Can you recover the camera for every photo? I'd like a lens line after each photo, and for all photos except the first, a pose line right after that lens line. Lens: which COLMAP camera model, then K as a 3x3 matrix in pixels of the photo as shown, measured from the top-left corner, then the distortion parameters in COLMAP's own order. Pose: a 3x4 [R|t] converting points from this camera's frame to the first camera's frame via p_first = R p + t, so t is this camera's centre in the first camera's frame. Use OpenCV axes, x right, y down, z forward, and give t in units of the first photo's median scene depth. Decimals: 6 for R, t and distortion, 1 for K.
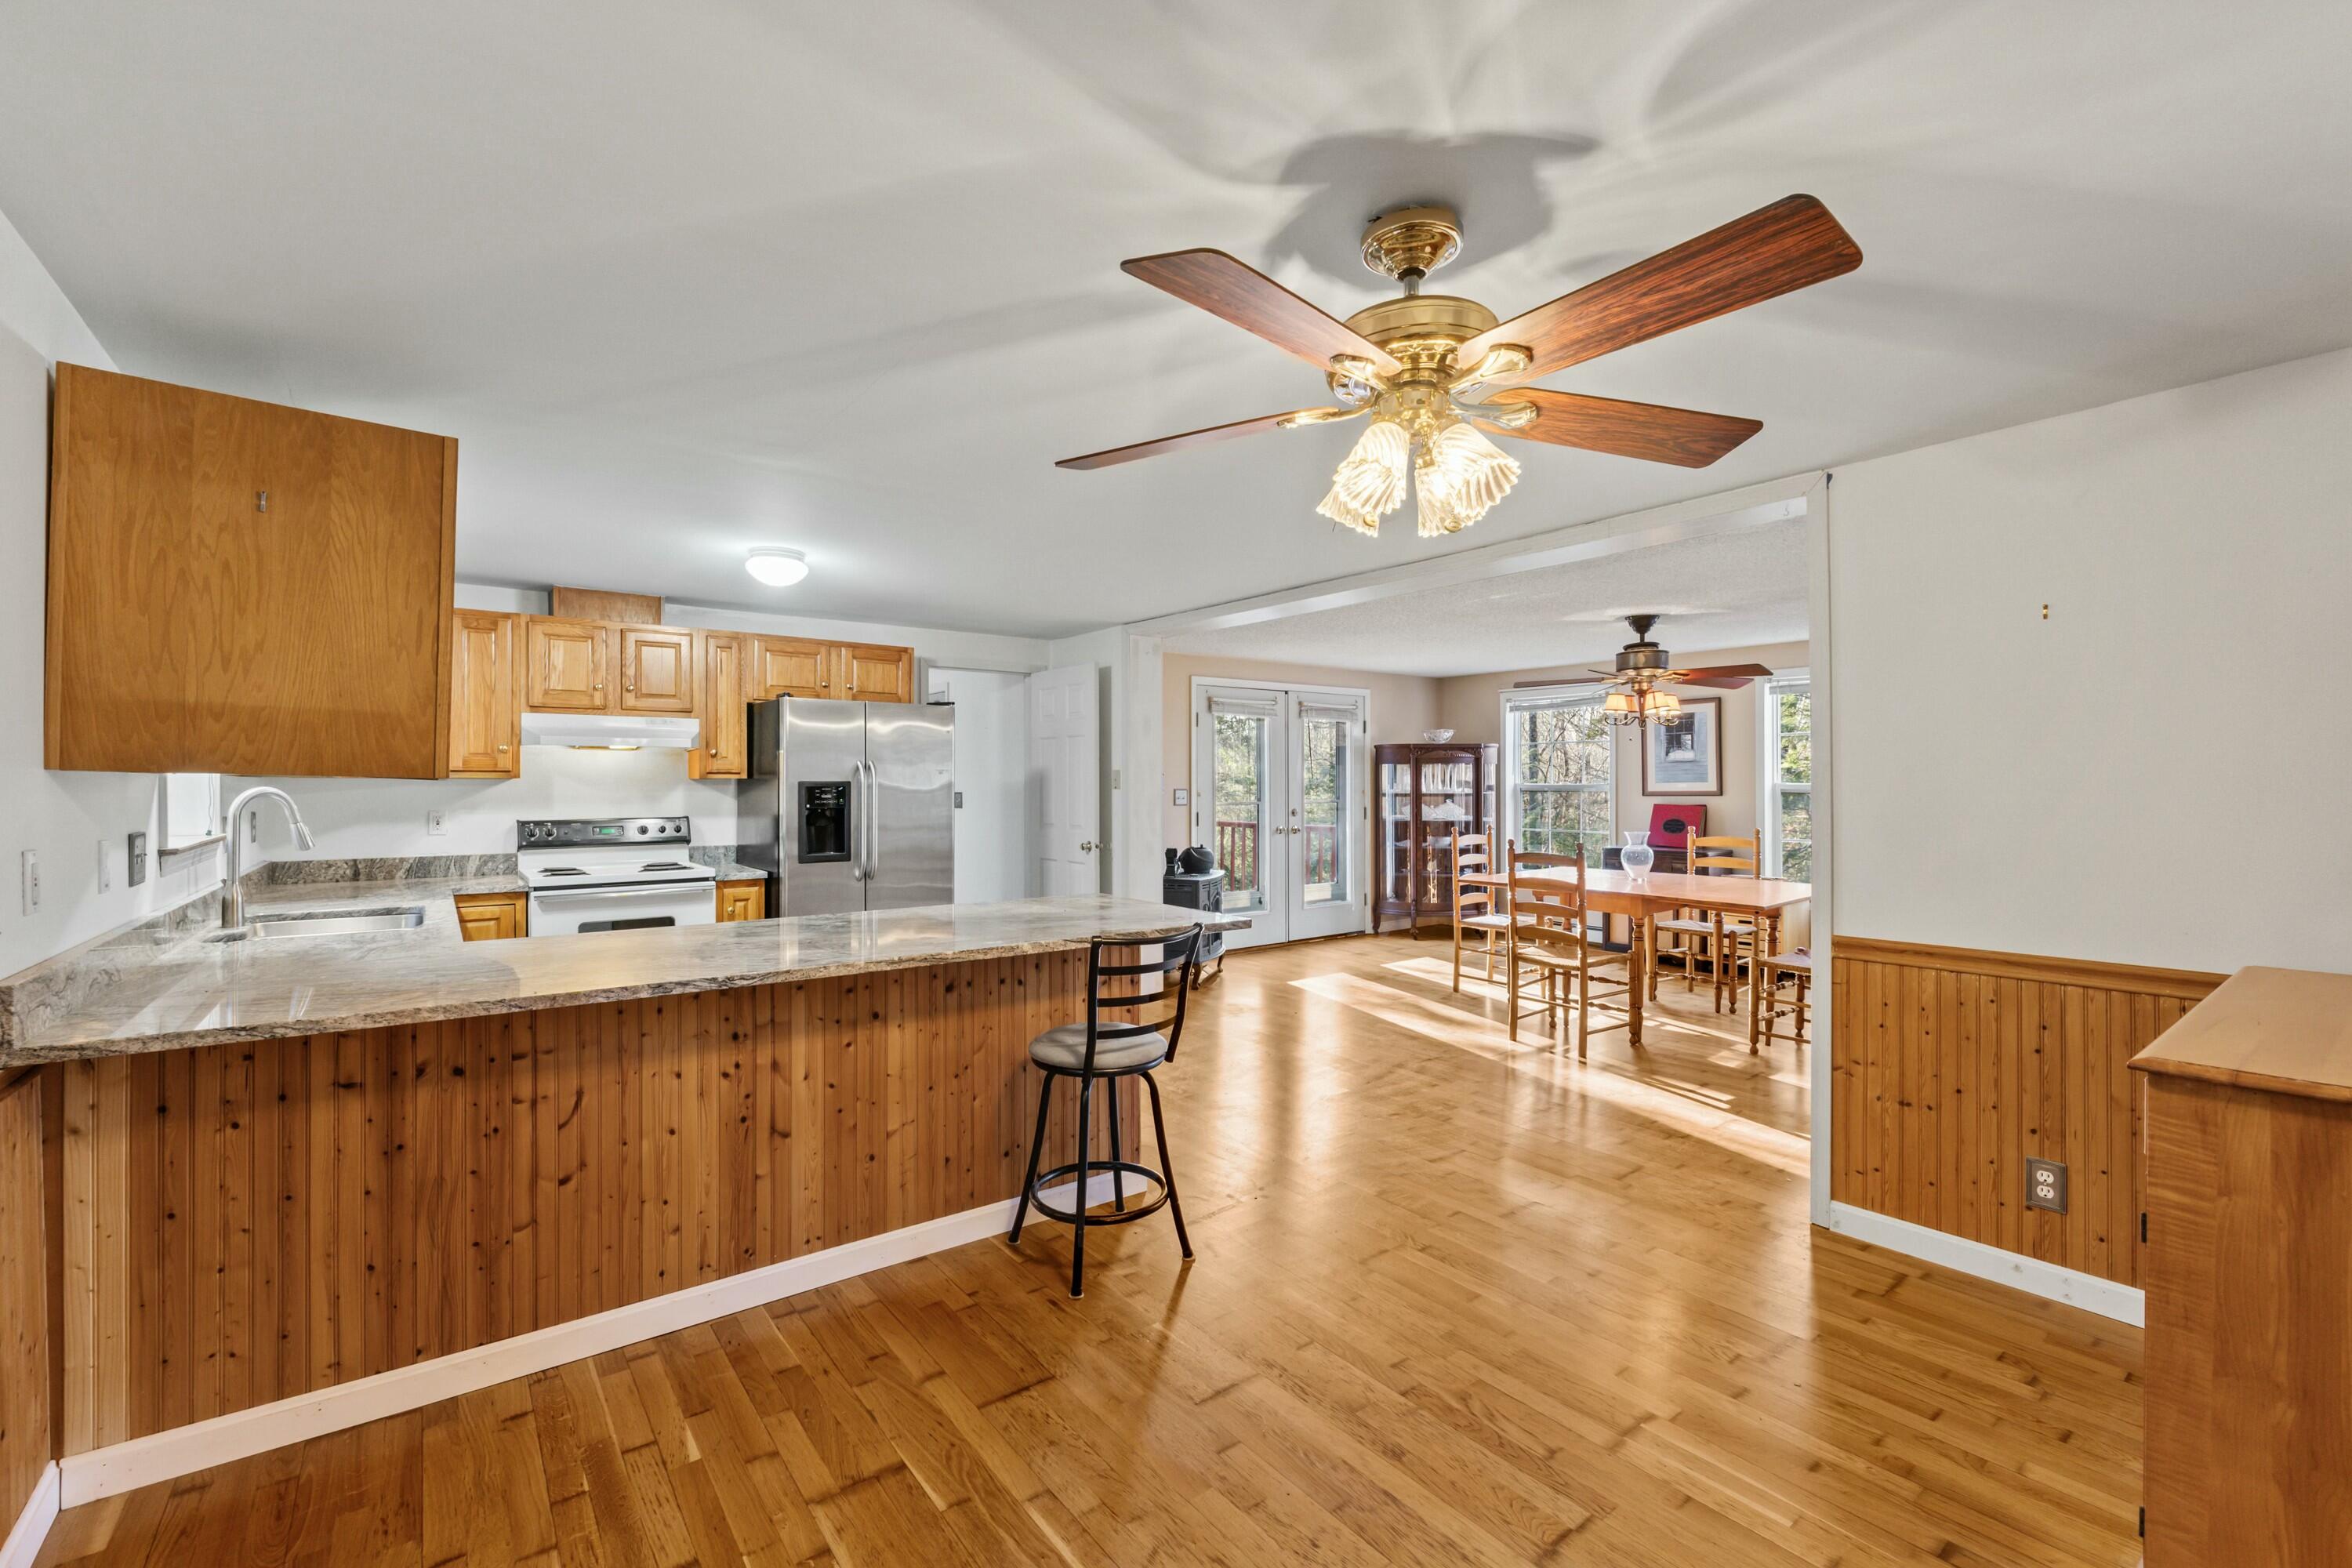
lens RADIAL K [[1000.5, 0, 1182.4], [0, 1000.5, 781.2], [0, 0, 1]] dist [-0.010710, 0.001523]
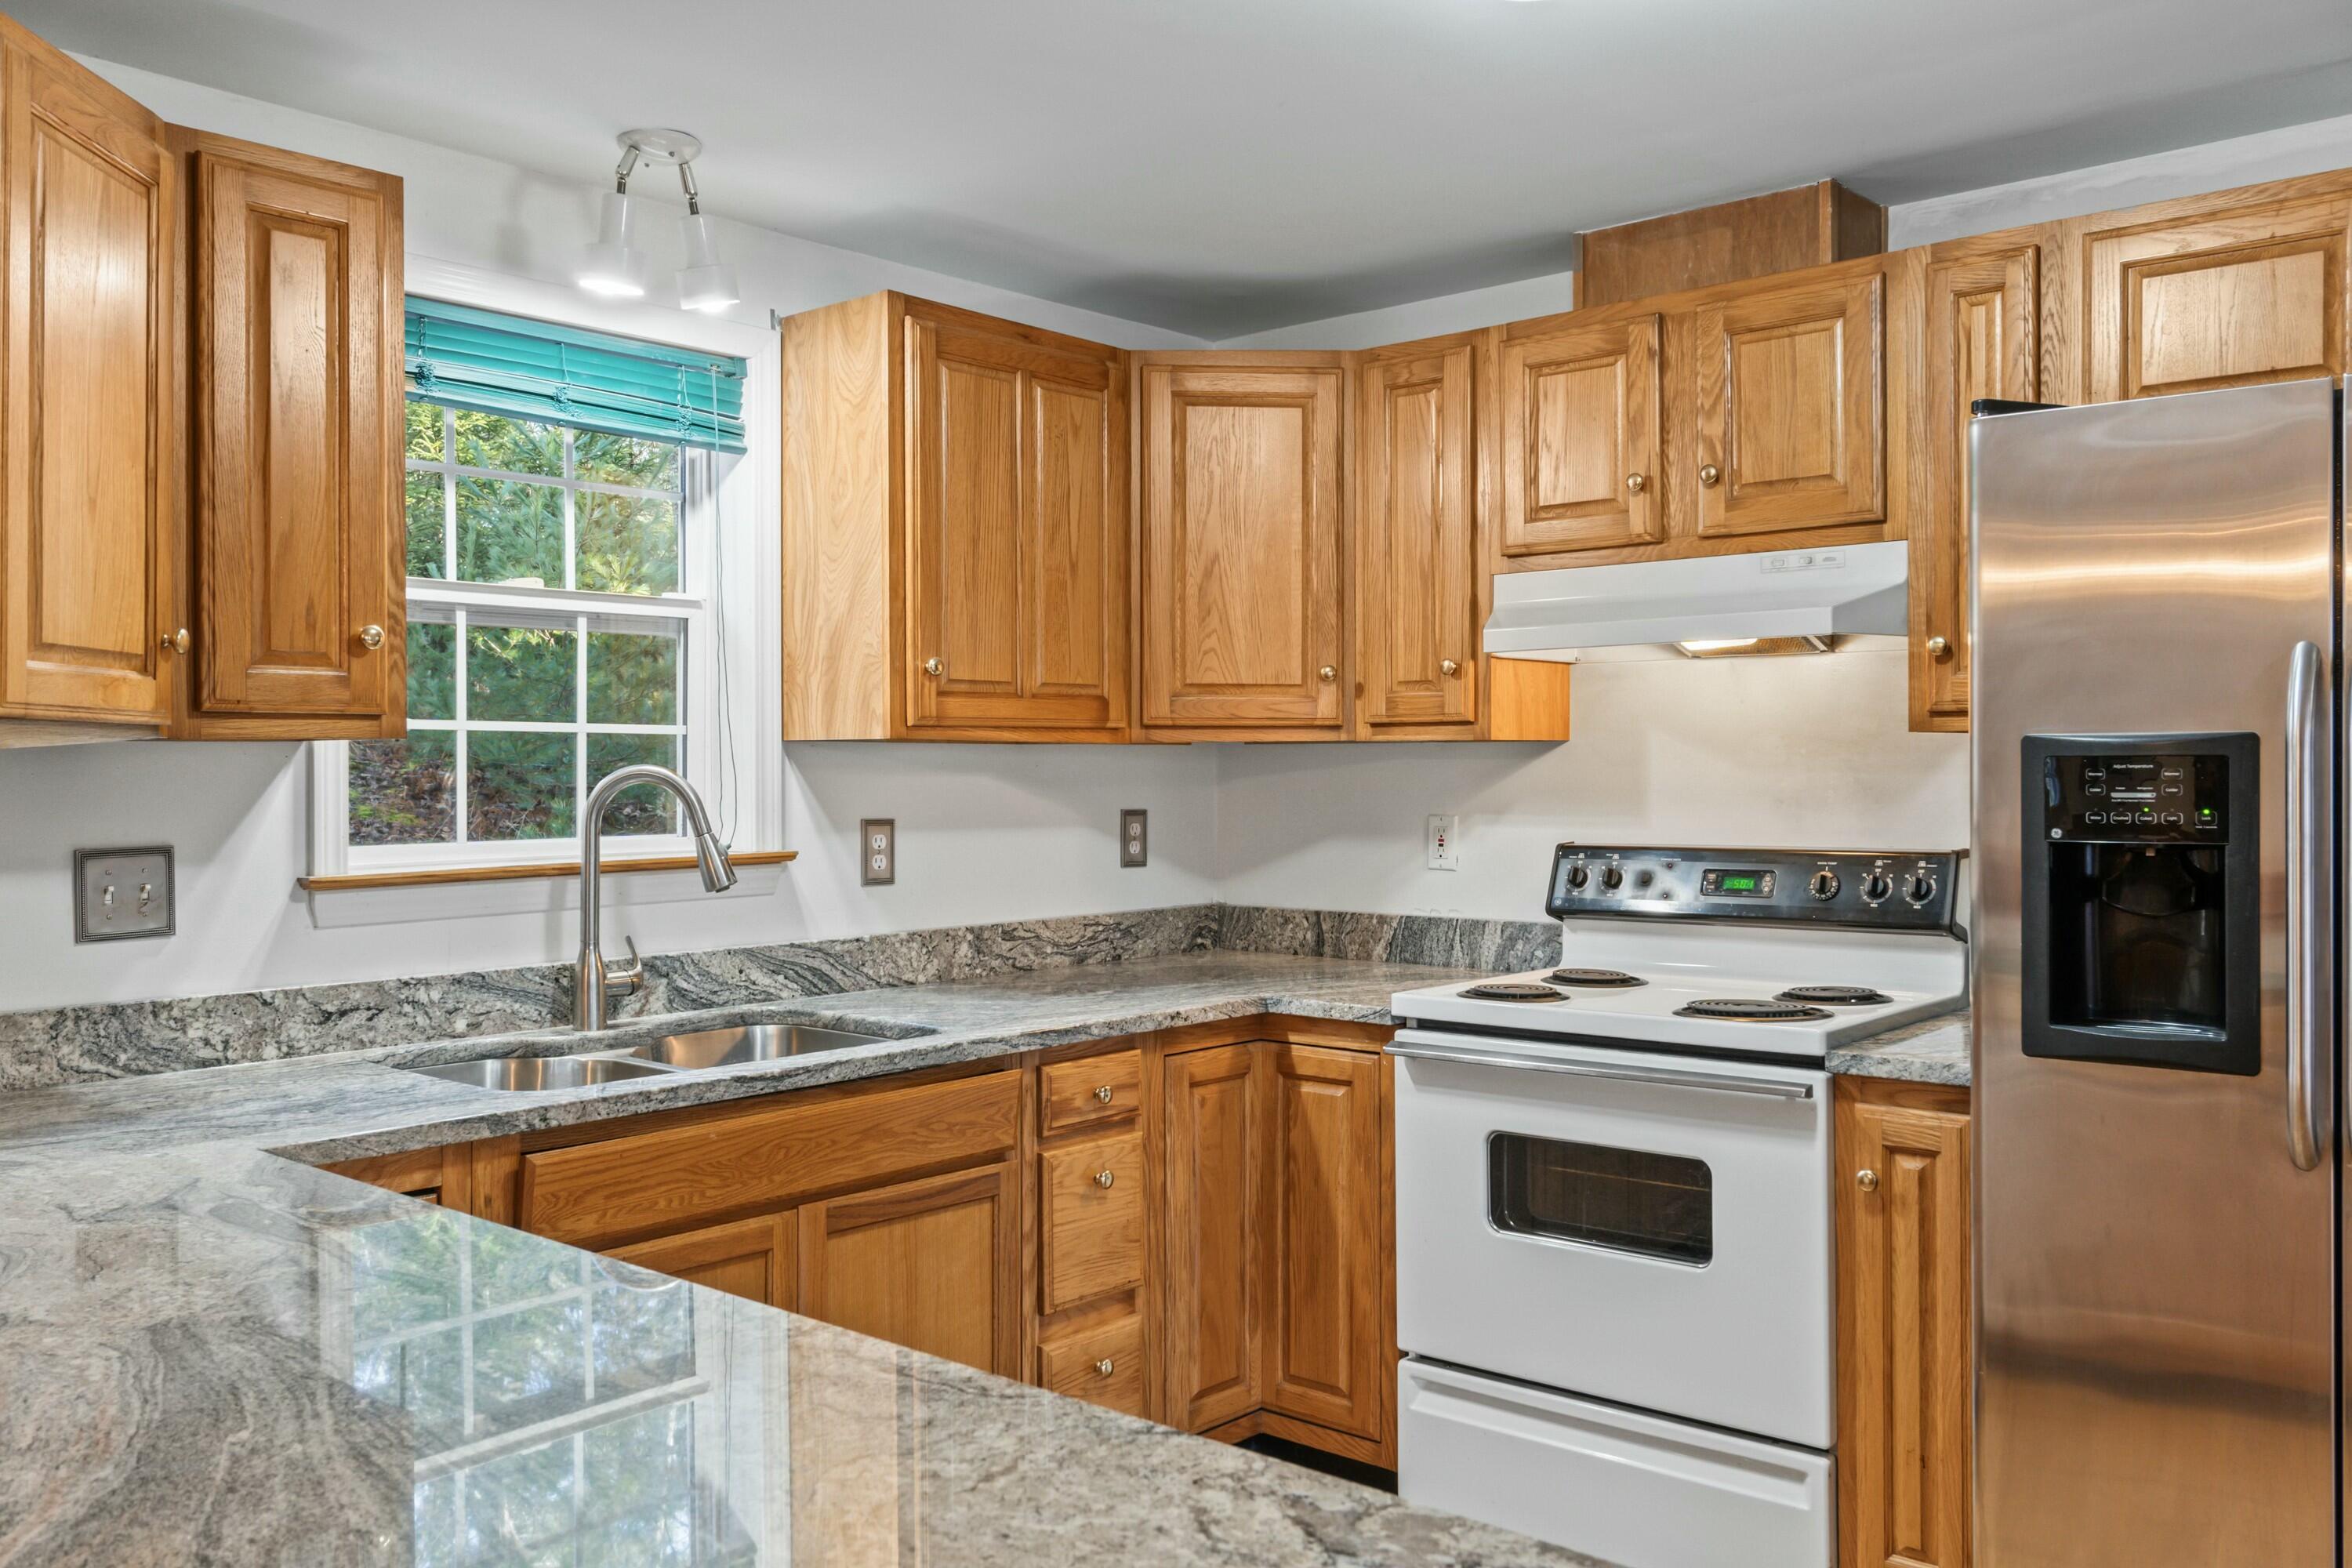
lens RADIAL K [[1899.7, 0, 1140.1], [0, 1899.7, 773.5], [0, 0, 1]] dist [0.005835, -0.005439]
pose [[0.178680, 0.004116, -0.983899, 0.055271], [0.008431, 0.999948, 0.005715, 0.004900], [0.983871, -0.009316, 0.178636, 0.661335]]
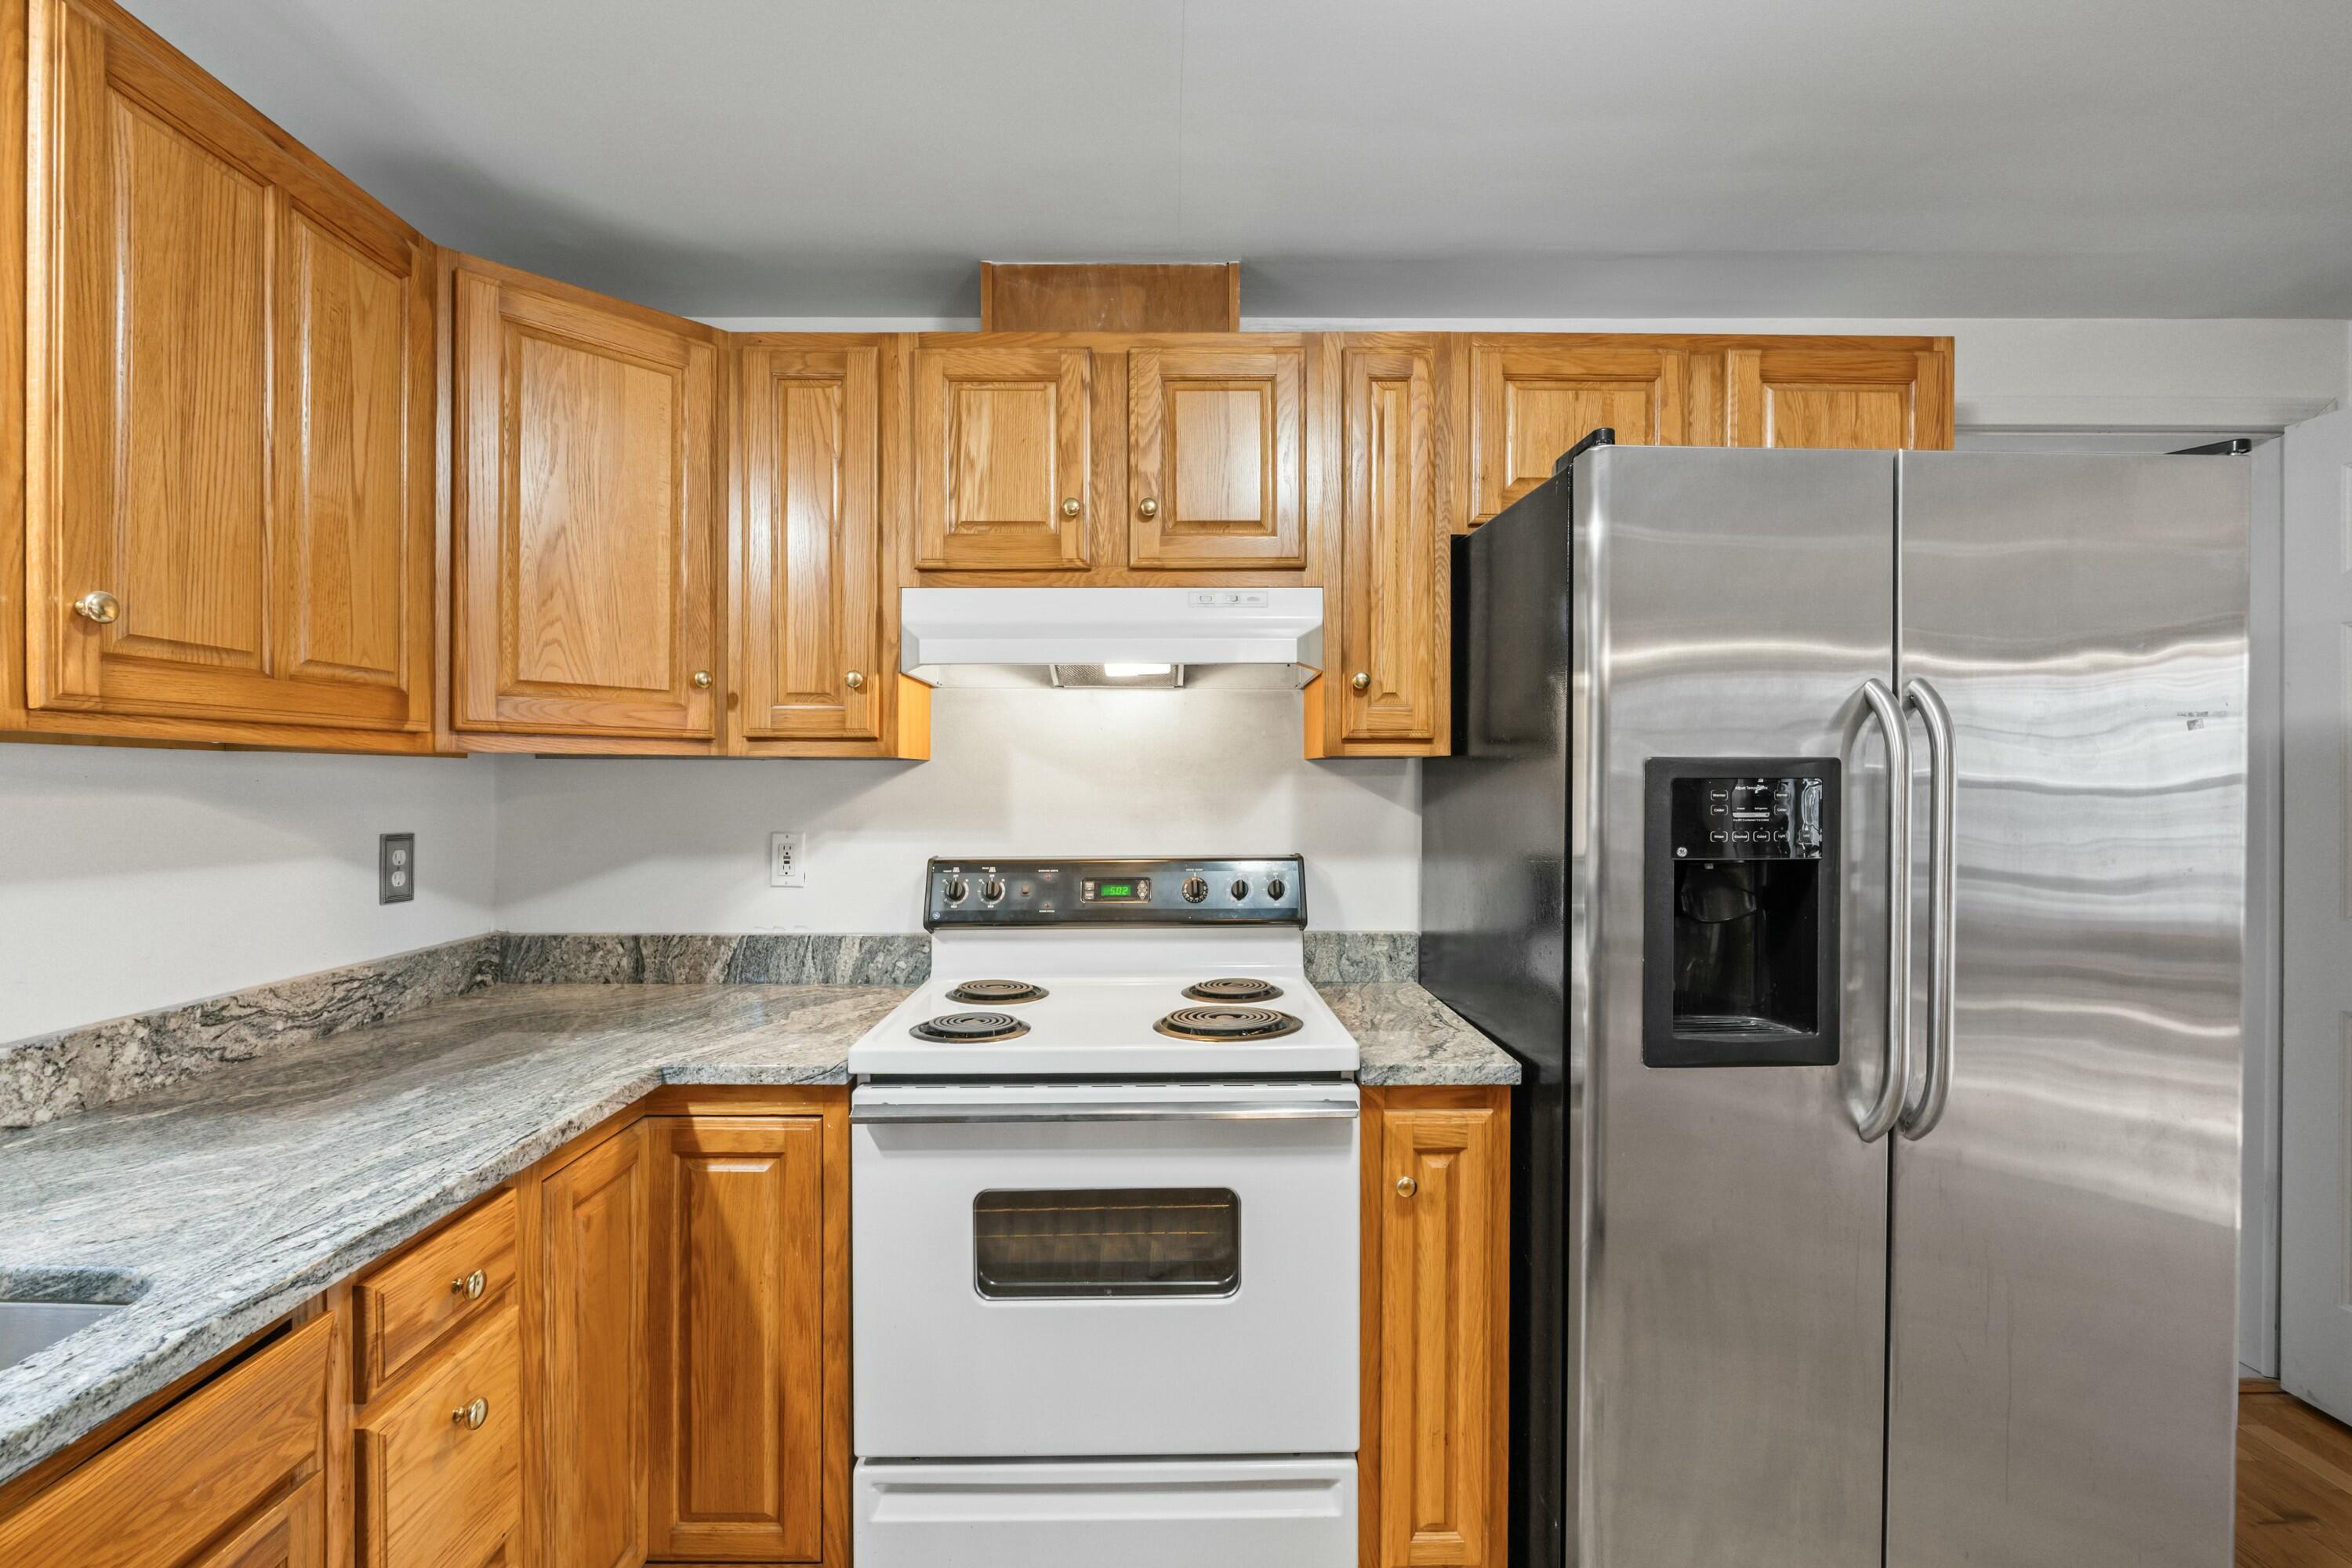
lens RADIAL K [[1051.7, 0, 1164.9], [0, 1051.7, 784.6], [0, 0, 1]] dist [-0.006266, 0.000041]
pose [[0.795954, 0.003814, -0.605345, -0.304006], [0.000573, 0.999975, 0.007054, 0.004833], [0.605357, -0.005961, 0.795932, 0.671855]]
